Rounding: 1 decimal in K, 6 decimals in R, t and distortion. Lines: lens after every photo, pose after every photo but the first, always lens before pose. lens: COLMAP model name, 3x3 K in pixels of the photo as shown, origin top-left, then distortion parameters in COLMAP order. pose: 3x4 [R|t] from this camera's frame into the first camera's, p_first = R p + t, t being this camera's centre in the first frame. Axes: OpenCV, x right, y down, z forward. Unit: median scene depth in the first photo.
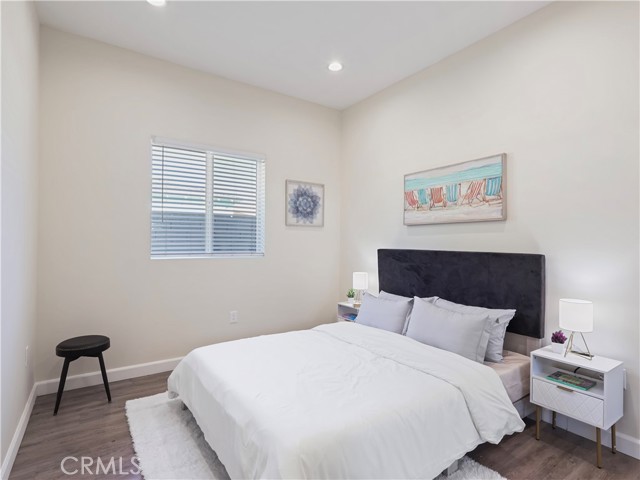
lens RADIAL K [[333.8, 0, 319.8], [0, 333.8, 245.9], [0, 0, 1]] dist [-0.001884, 0.001289]
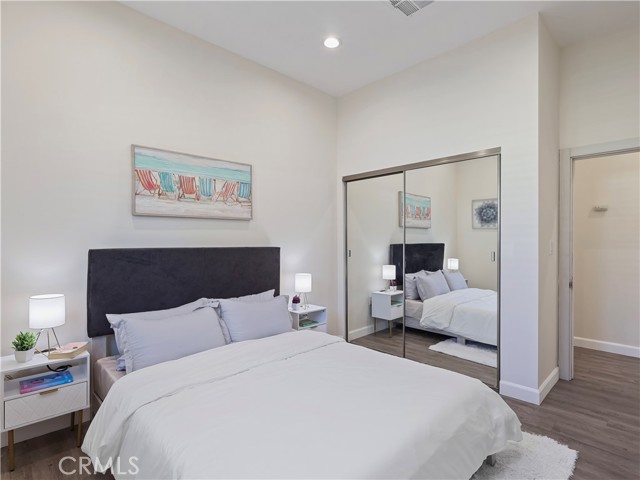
lens RADIAL K [[333.8, 0, 319.8], [0, 333.8, 245.9], [0, 0, 1]] dist [-0.001884, 0.001289]
pose [[-0.159398, -0.025778, 0.986878, -0.627513], [0.008181, 0.999590, 0.027431, -0.013476], [-0.987180, 0.012446, -0.159122, 0.864108]]
